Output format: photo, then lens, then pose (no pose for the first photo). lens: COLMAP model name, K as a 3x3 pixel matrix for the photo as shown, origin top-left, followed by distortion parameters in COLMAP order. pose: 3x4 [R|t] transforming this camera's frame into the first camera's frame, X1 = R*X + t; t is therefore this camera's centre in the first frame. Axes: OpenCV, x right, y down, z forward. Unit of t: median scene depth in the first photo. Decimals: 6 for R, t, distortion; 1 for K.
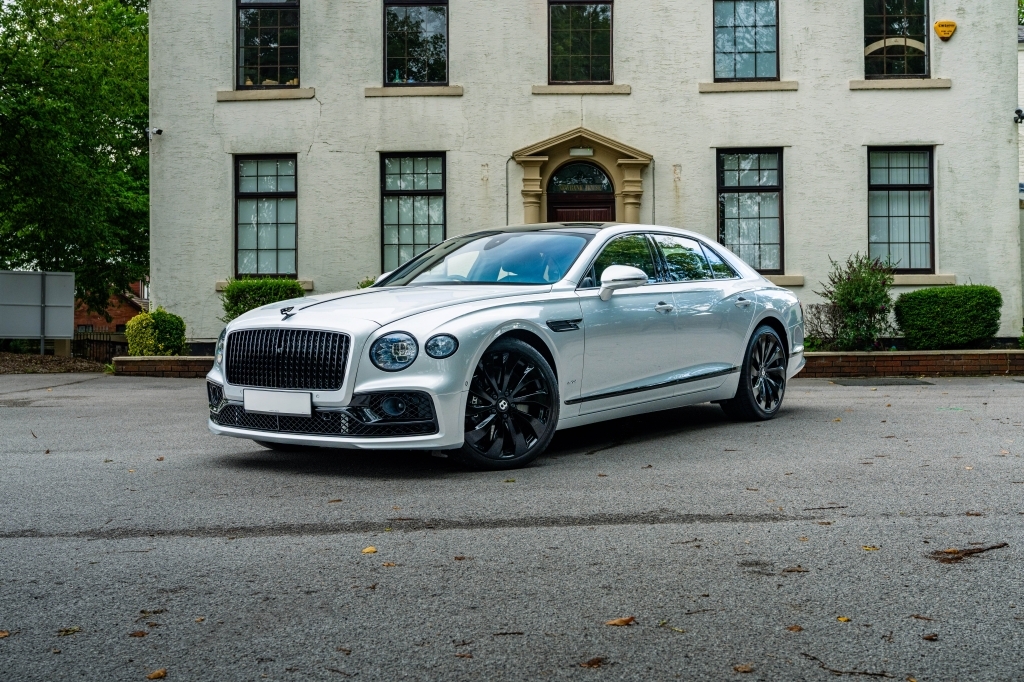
lens RADIAL K [[1102.3, 0, 512.0], [0, 1102.3, 341.0], [0, 0, 1]] dist [0.004281, 0.045805]
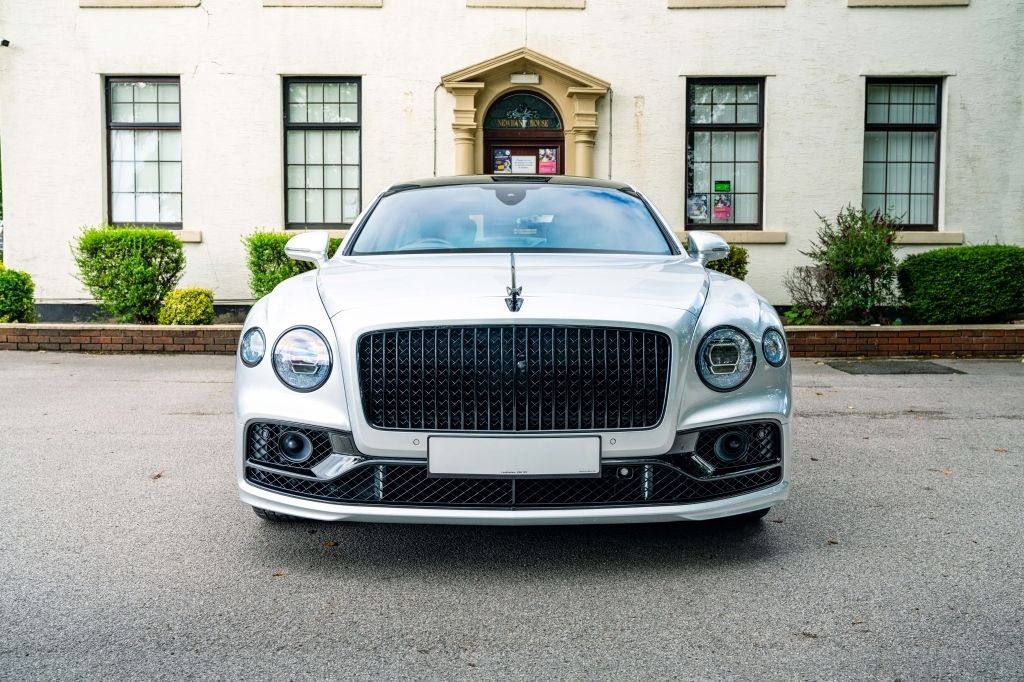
lens RADIAL K [[980.2, 0, 512.0], [0, 980.2, 341.0], [0, 0, 1]] dist [-0.013753, 0.144386]
pose [[0.999384, 0.007047, 0.034380, 0.029187], [-0.009027, 0.998289, 0.057768, -0.016801], [-0.033914, -0.058043, 0.997738, 0.251824]]
